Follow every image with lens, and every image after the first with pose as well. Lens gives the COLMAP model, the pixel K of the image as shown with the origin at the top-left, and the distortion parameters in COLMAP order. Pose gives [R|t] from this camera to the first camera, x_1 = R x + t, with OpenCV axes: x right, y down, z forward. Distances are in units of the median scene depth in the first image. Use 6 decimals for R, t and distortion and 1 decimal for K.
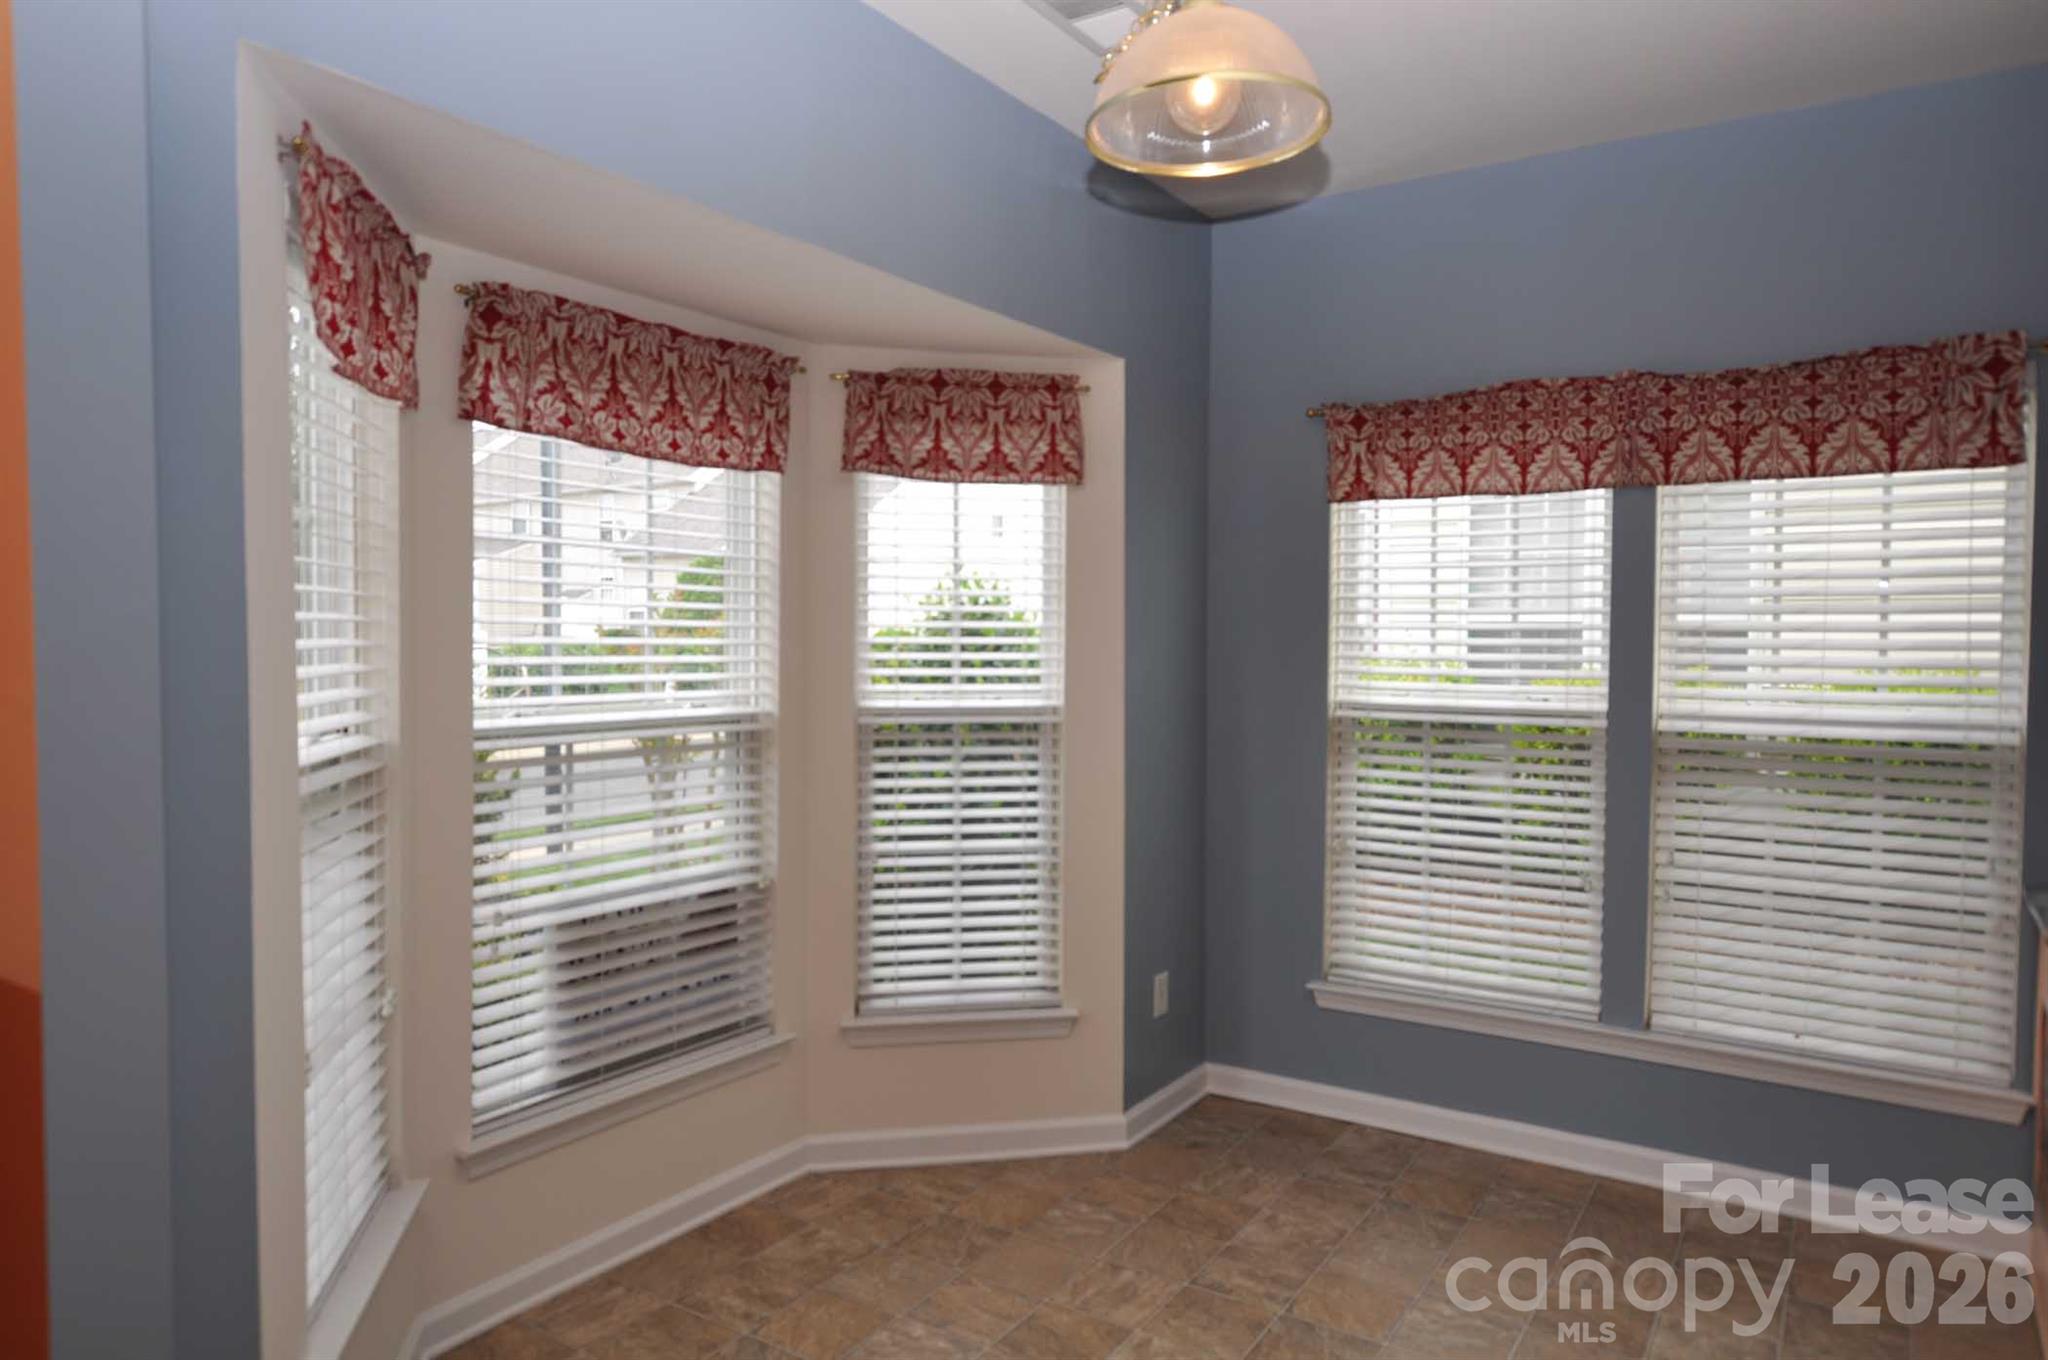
lens RADIAL K [[1301.4, 0, 1023.9], [0, 1301.4, 679.7], [0, 0, 1]] dist [0.006328, 0.001507]
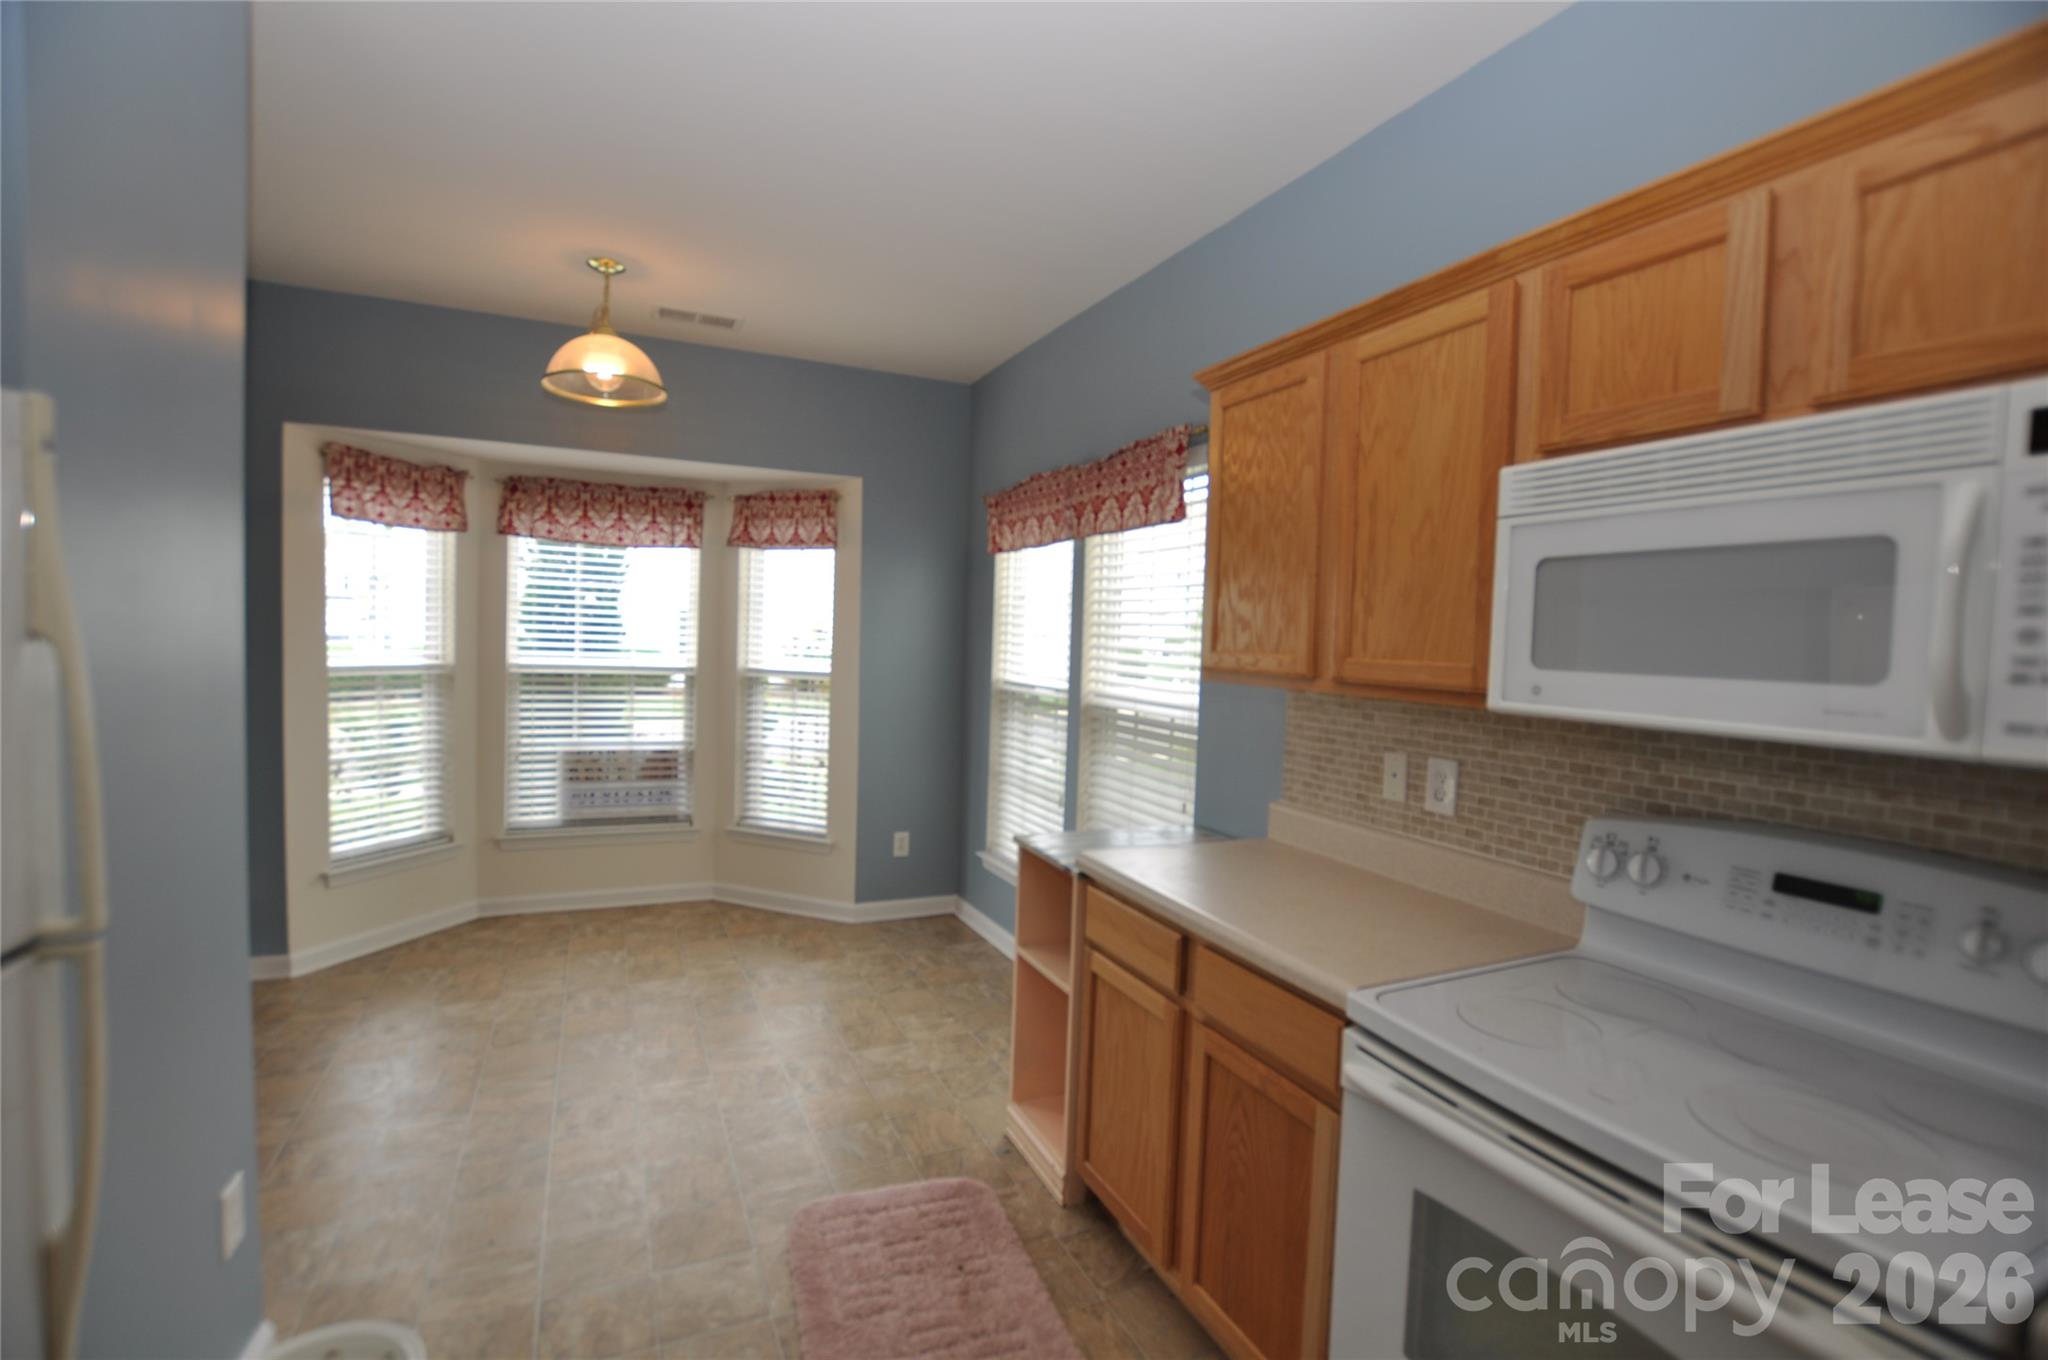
lens RADIAL K [[932.8, 0, 1023.4], [0, 932.8, 682.1], [0, 0, 1]] dist [0.013412, 0.000154]
pose [[0.831771, 0.048910, -0.552960, 1.021371], [-0.045899, 0.998760, 0.019299, -0.003272], [0.553218, 0.009329, 0.832984, 0.069975]]
